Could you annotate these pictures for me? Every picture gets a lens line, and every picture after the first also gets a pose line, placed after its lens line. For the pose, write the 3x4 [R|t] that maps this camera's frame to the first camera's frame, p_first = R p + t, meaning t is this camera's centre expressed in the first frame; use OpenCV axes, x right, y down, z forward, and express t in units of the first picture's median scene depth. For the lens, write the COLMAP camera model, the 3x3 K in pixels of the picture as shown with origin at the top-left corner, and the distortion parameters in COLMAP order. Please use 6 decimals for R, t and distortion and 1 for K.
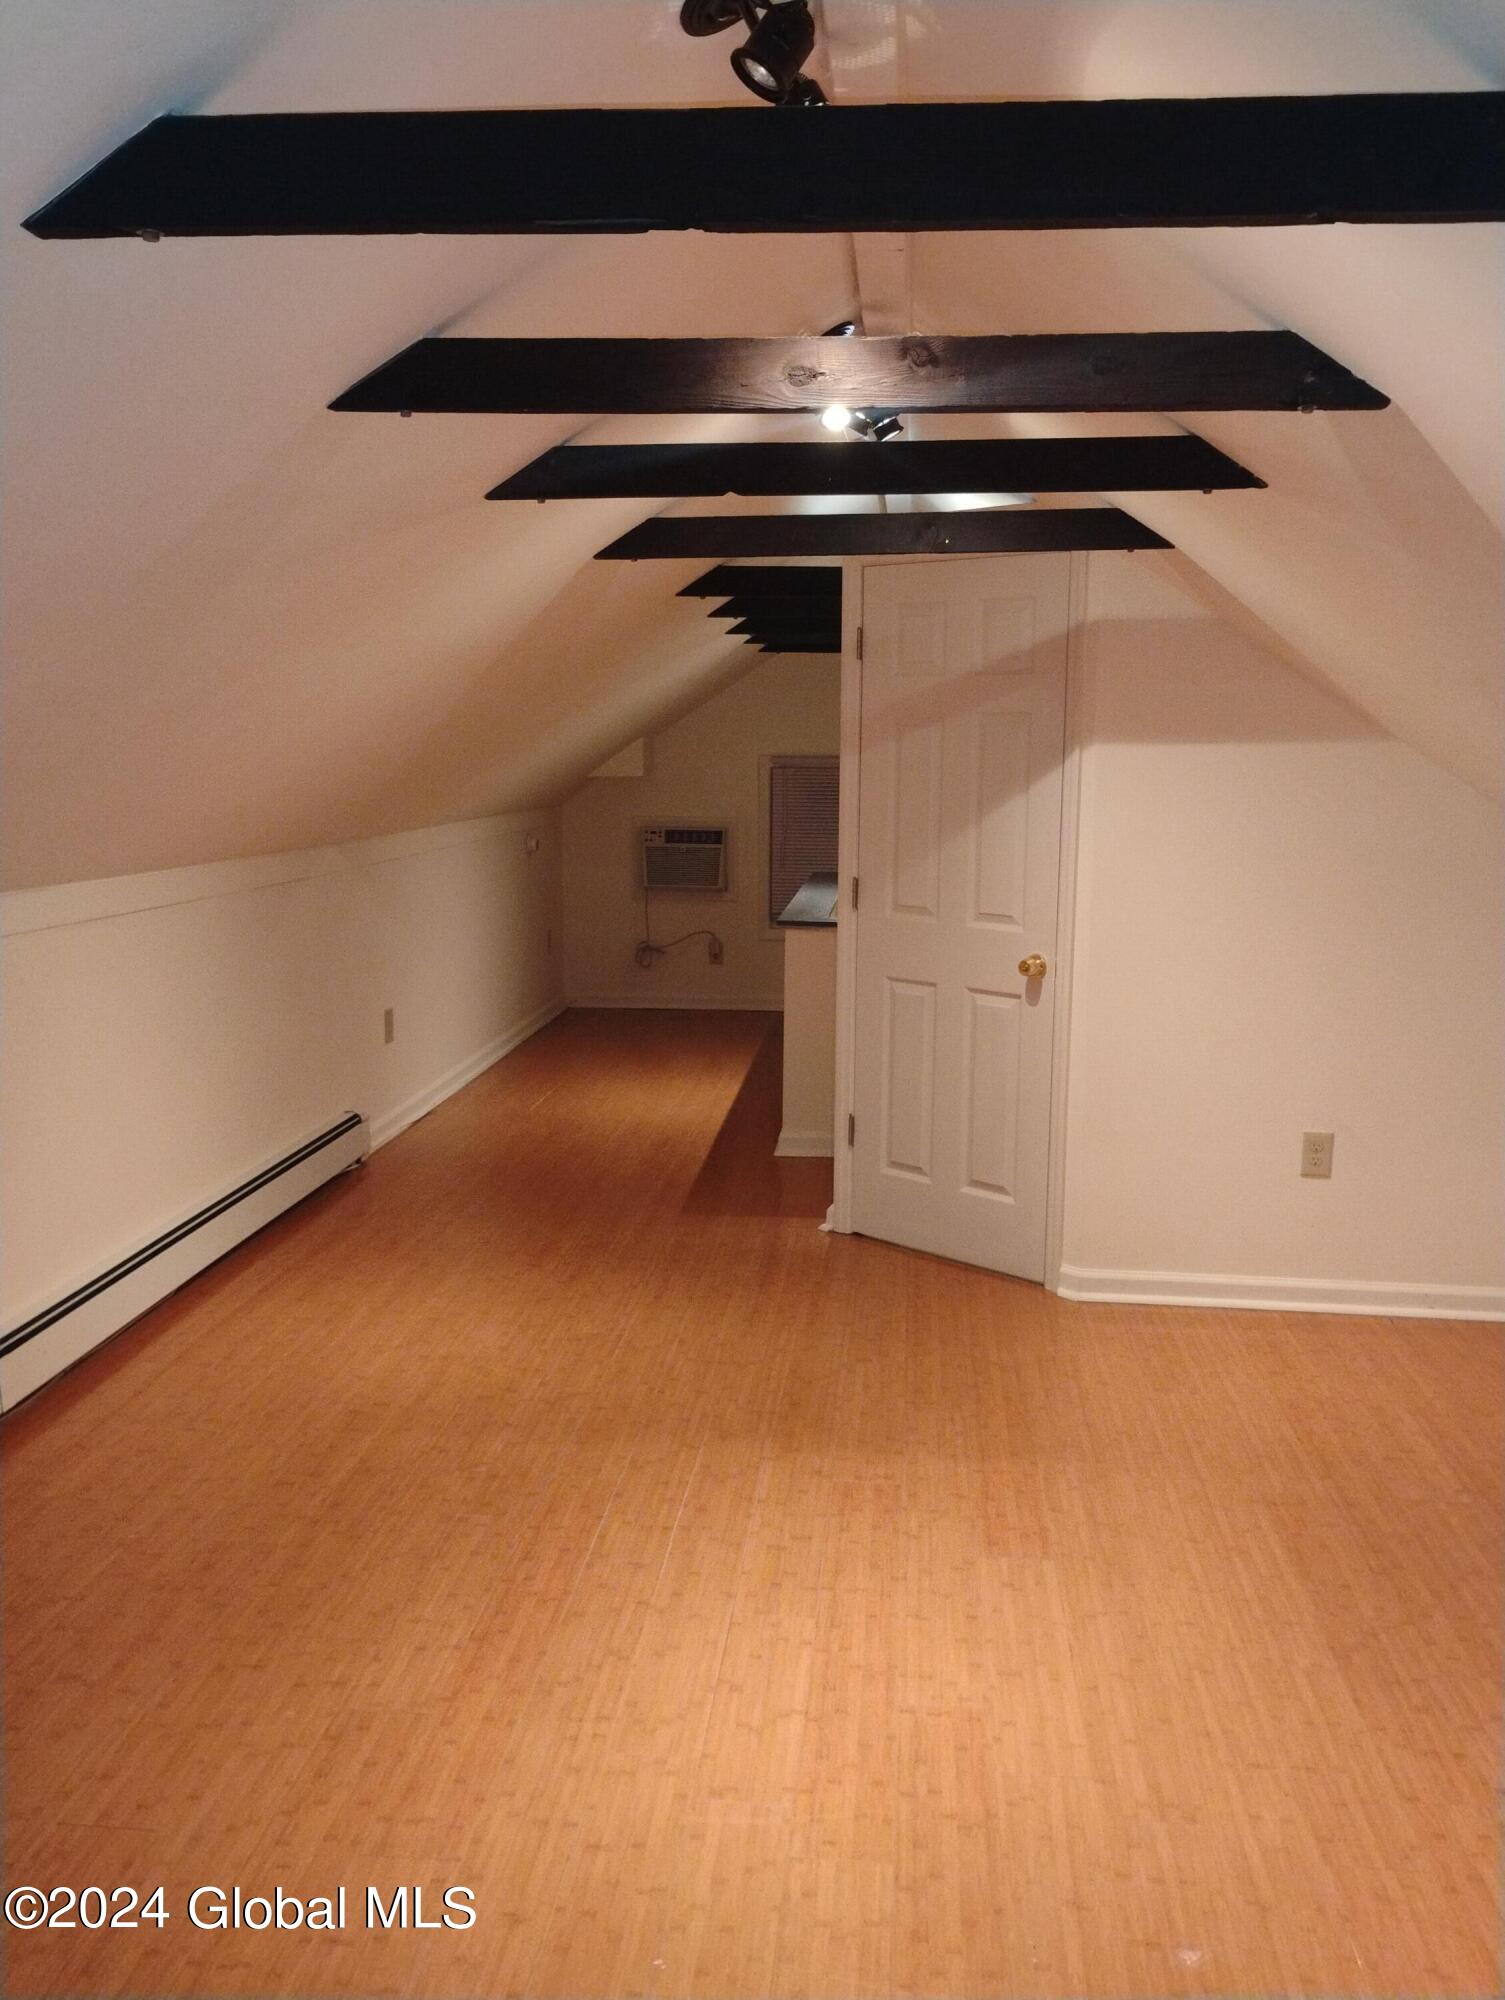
lens RADIAL K [[1670.7, 0, 758.5], [0, 1670.7, 995.8], [0, 0, 1]] dist [0.048892, -0.062082]
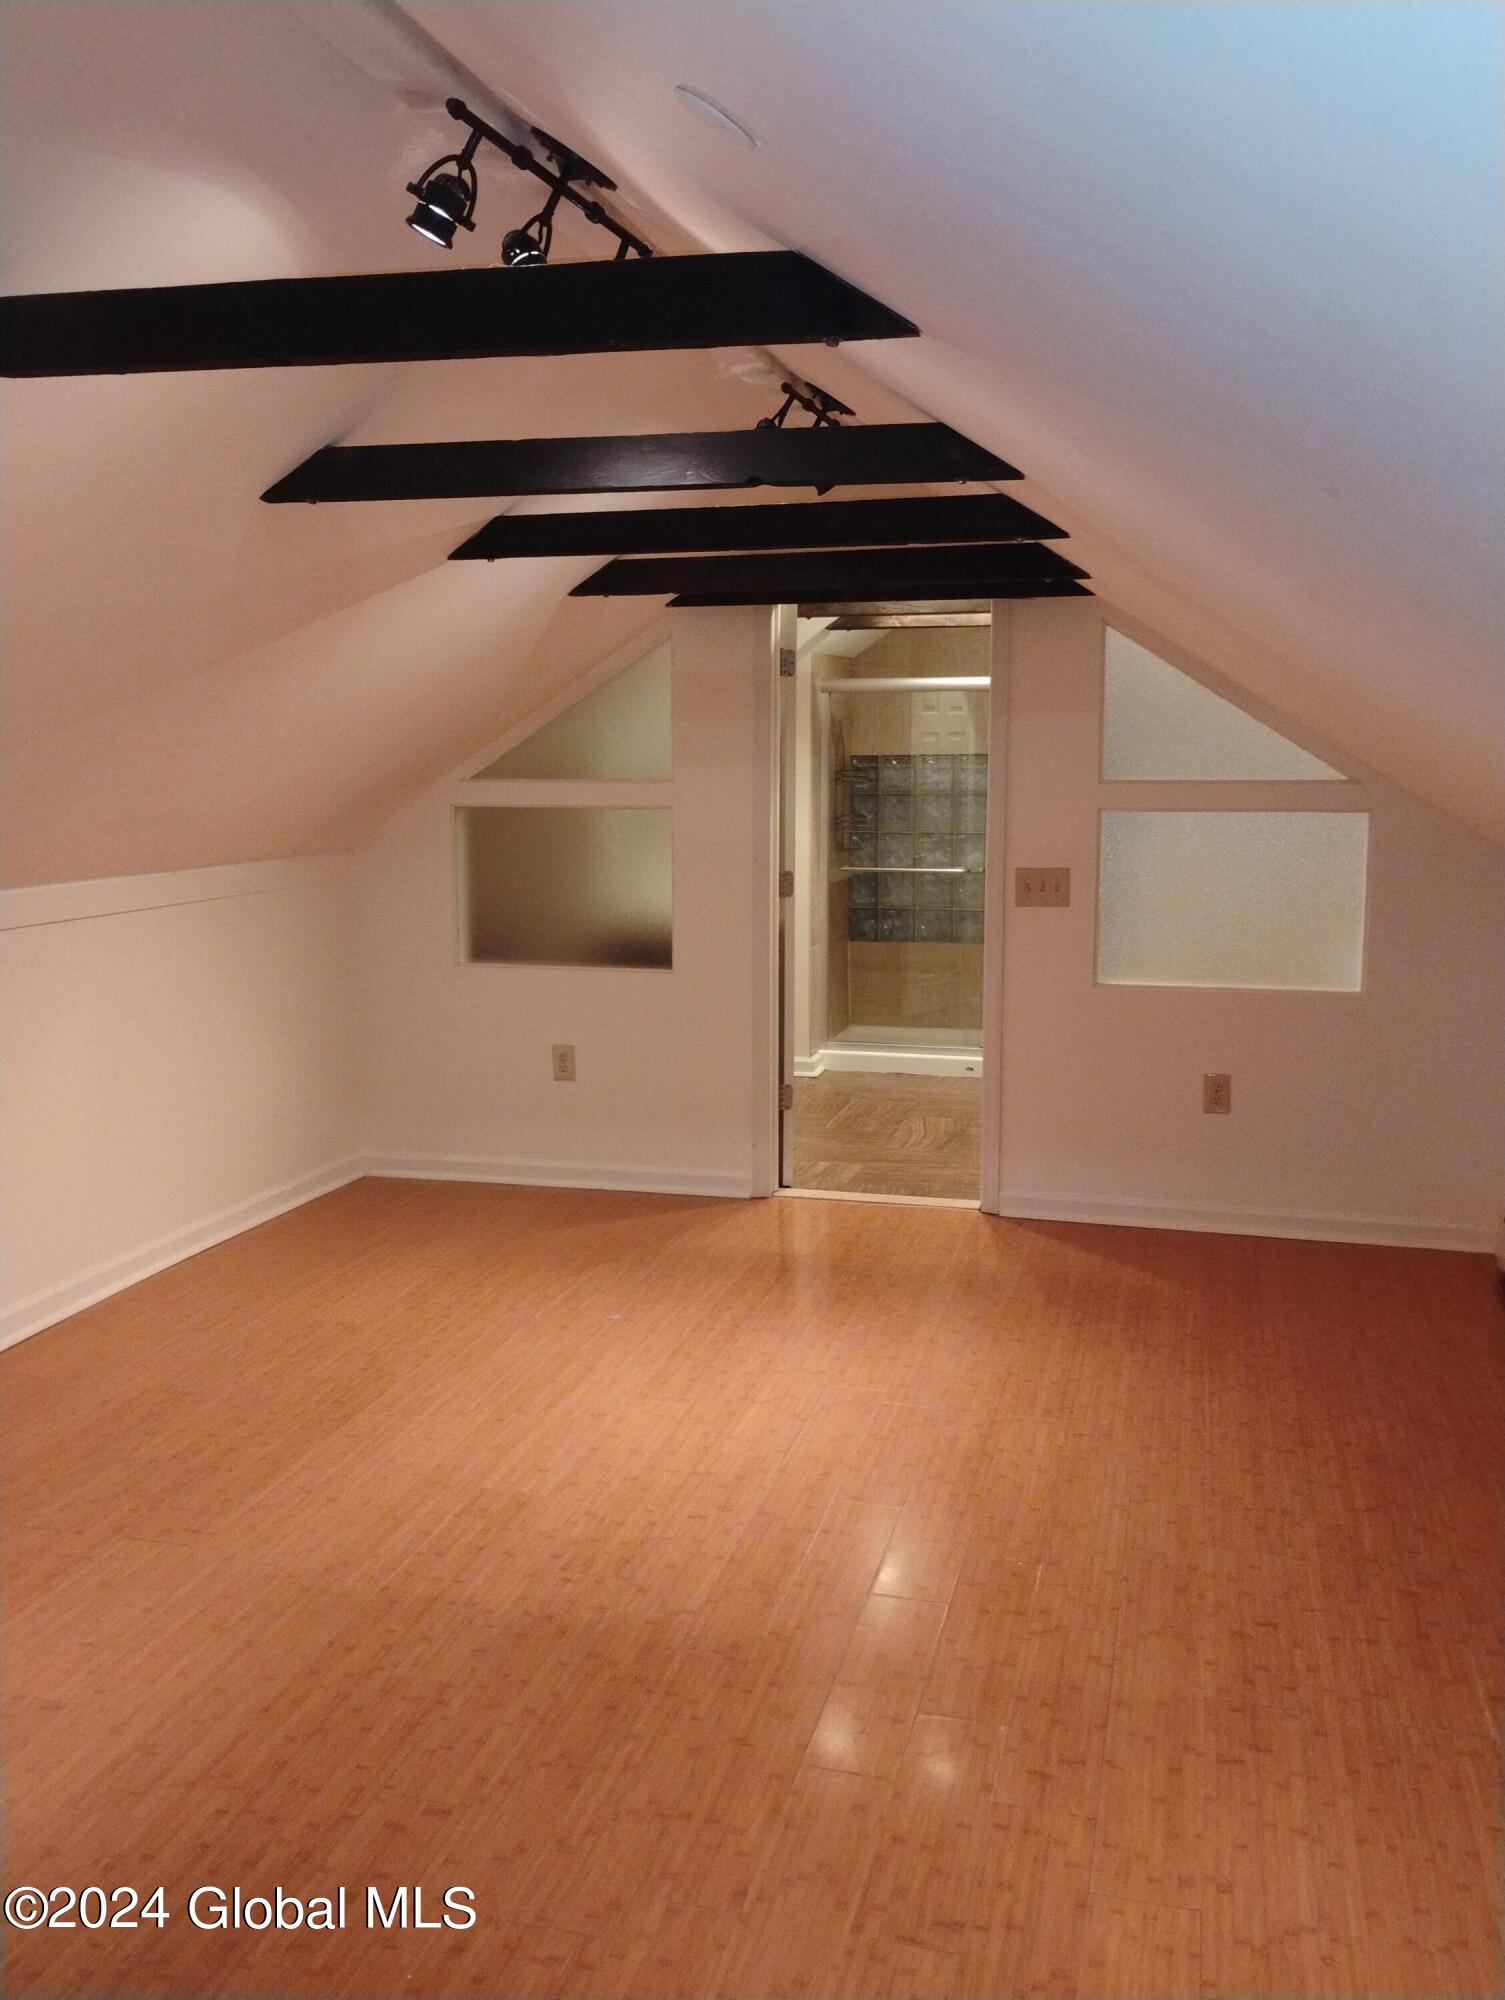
lens RADIAL K [[1670.7, 0, 765.4], [0, 1670.7, 997.9], [0, 0, 1]] dist [0.048892, -0.062082]
pose [[-0.986773, -0.029494, 0.159399, -0.117809], [0.016658, 0.959655, 0.280686, -0.188071], [-0.161247, 0.279629, -0.946471, 1.297543]]
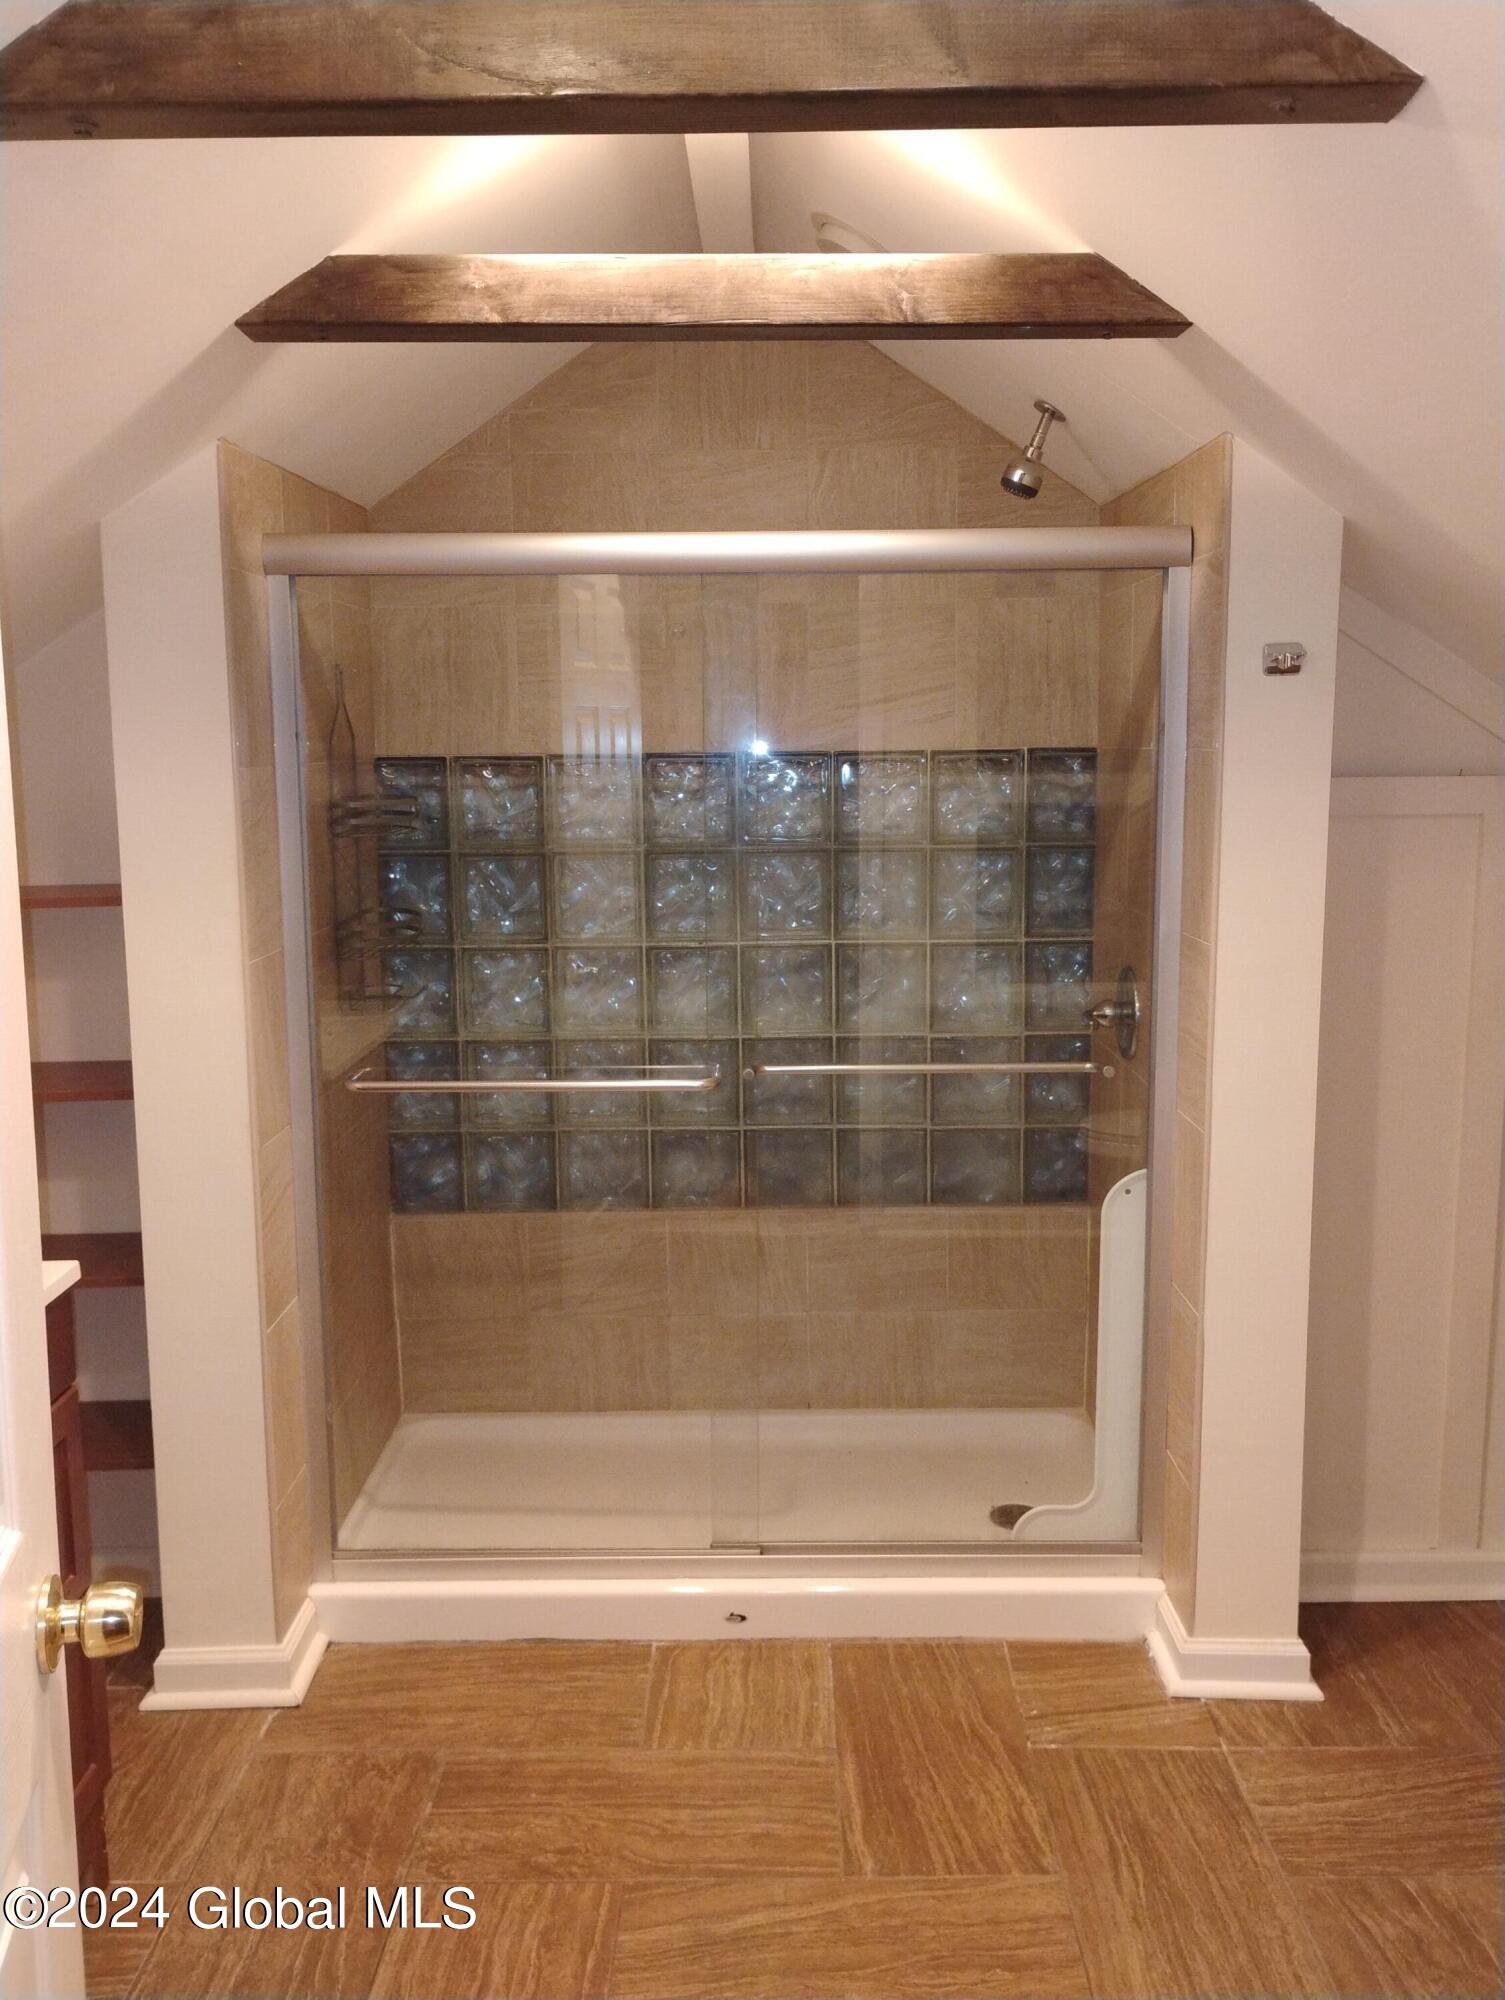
lens RADIAL K [[1670.7, 0, 758.2], [0, 1670.7, 987.2], [0, 0, 1]] dist [0.048892, -0.062082]
pose [[-0.996478, 0.007655, -0.083506, -0.065606], [-0.017349, 0.955460, 0.294610, -0.117279], [0.082042, 0.295021, -0.951962, 0.750438]]
